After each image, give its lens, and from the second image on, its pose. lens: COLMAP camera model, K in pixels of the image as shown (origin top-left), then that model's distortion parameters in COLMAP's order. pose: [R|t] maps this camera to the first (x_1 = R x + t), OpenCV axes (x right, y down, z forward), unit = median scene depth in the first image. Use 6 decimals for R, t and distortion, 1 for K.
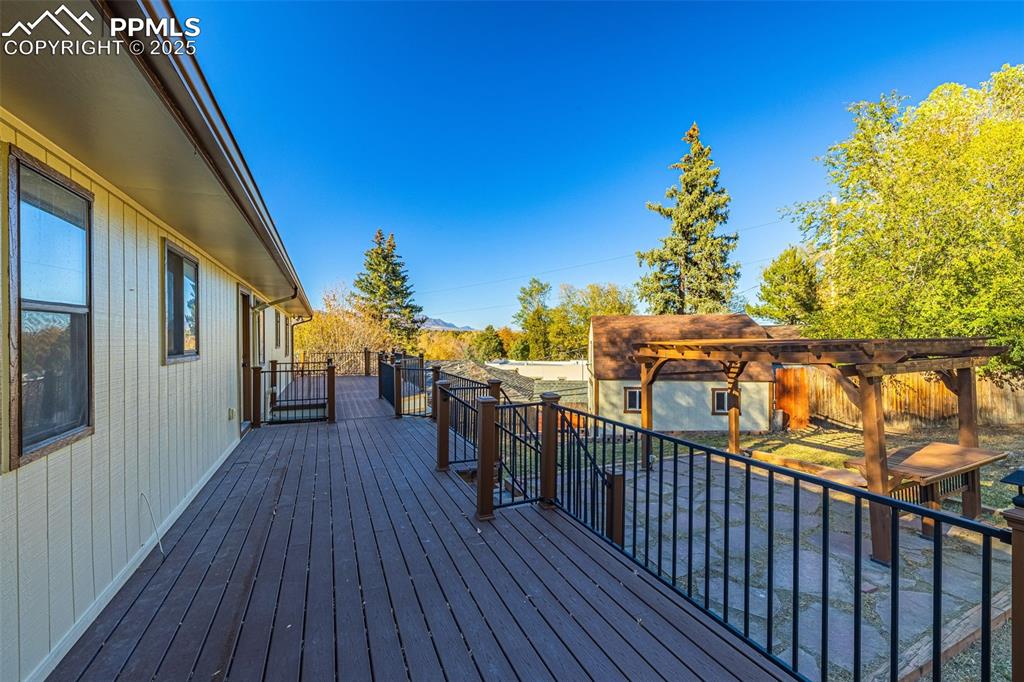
lens RADIAL K [[428.3, 0, 510.6], [0, 428.3, 342.3], [0, 0, 1]] dist [-0.000475, 0.000222]
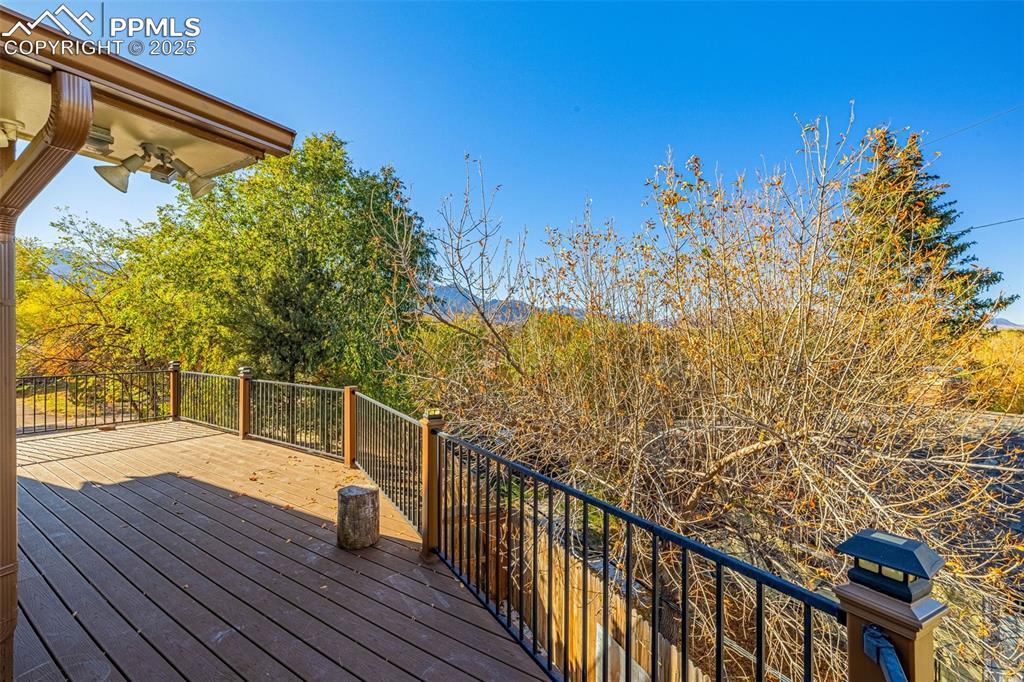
lens RADIAL K [[428.3, 0, 512.1], [0, 428.3, 343.6], [0, 0, 1]] dist [-0.000475, 0.000222]
pose [[0.546835, 0.005015, -0.837225, -0.208590], [-0.011761, 0.999929, -0.001692, -0.000611], [0.837158, 0.010772, 0.546855, 0.612104]]
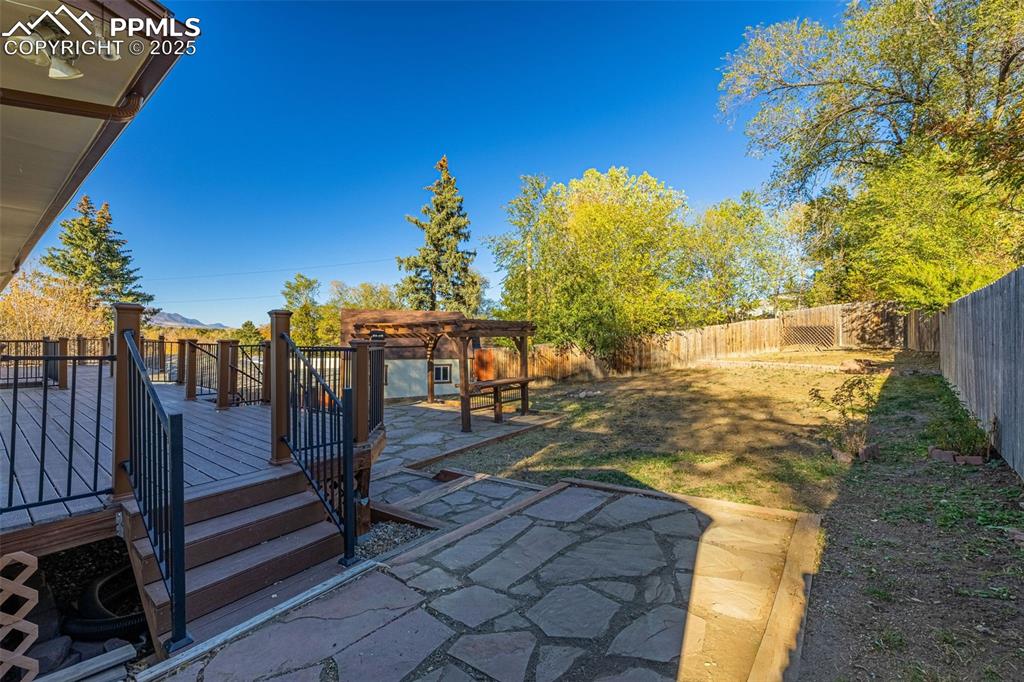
lens RADIAL K [[428.3, 0, 510.9], [0, 428.3, 340.1], [0, 0, 1]] dist [-0.000475, 0.000222]
pose [[0.878187, 0.006402, 0.478274, 0.019146], [-0.002631, 0.999960, -0.008554, 0.020123], [-0.478310, 0.006254, 0.878169, -0.151497]]
